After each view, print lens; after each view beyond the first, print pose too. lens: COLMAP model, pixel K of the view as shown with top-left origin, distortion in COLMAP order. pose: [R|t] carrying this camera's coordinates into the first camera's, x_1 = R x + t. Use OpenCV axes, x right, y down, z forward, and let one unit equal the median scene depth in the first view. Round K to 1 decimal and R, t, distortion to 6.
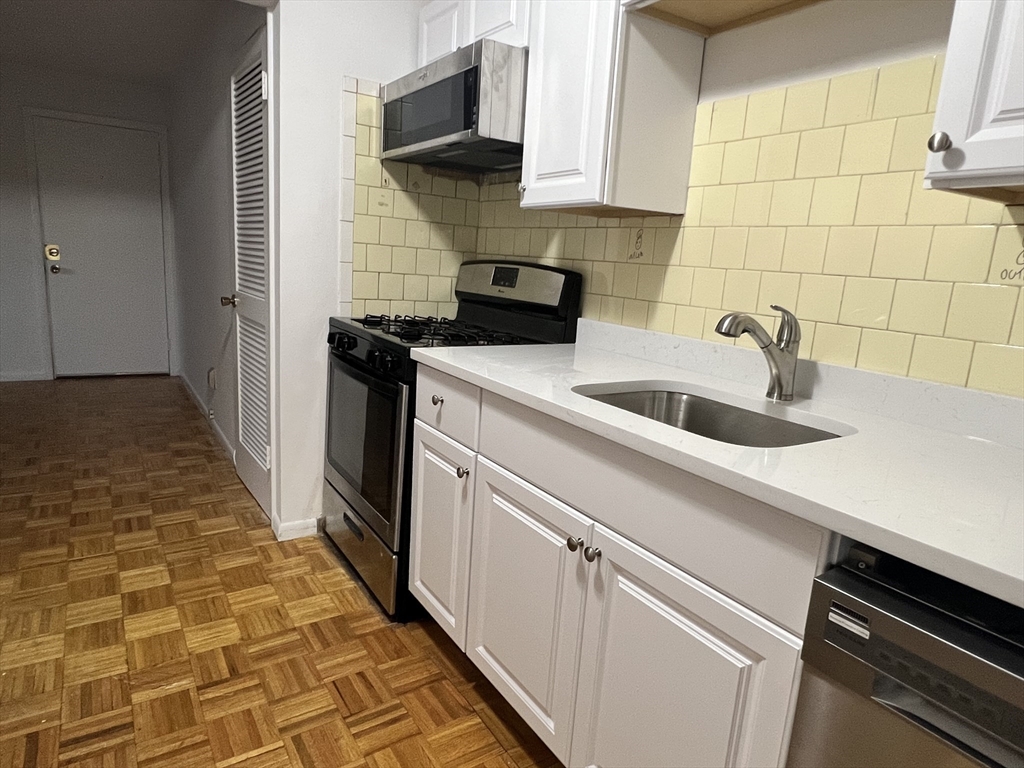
lens RADIAL K [[632.1, 0, 510.8], [0, 632.1, 390.3], [0, 0, 1]] dist [-0.002577, -0.000088]
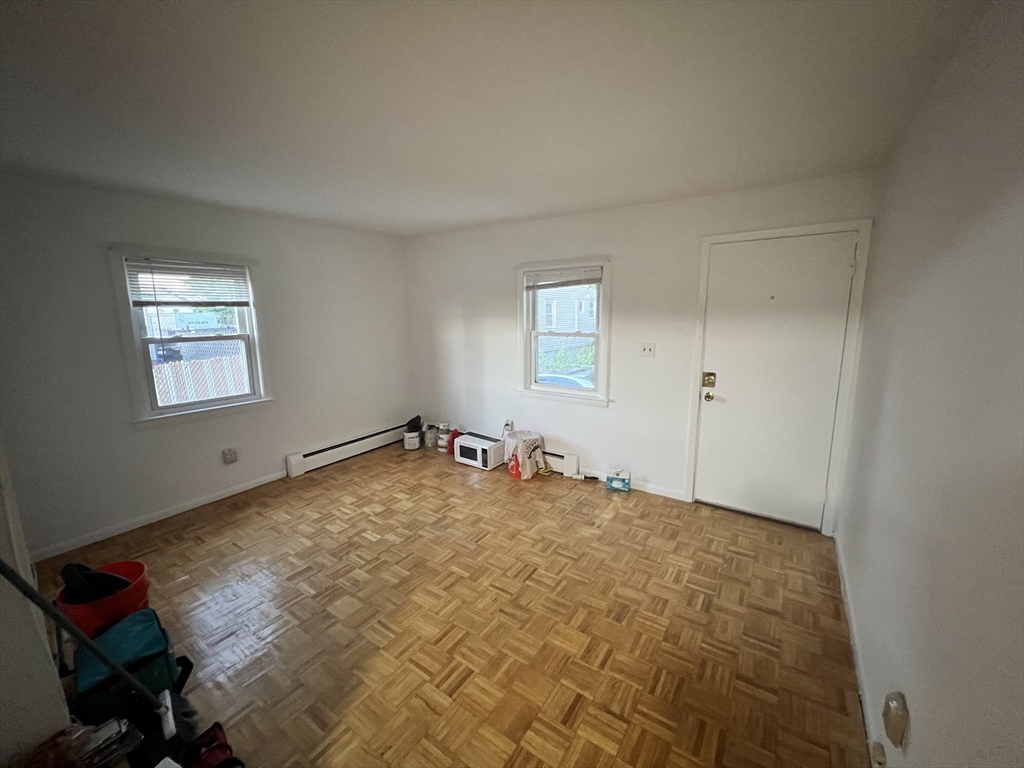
lens RADIAL K [[408.3, 0, 512.0], [0, 408.3, 384.0], [0, 0, 1]] dist [0.000137, 0.000012]
pose [[0.379278, 0.091915, -0.920706, -0.264196], [-0.156415, 0.987102, 0.034109, -0.185501], [0.911966, 0.131076, 0.388763, 0.481139]]
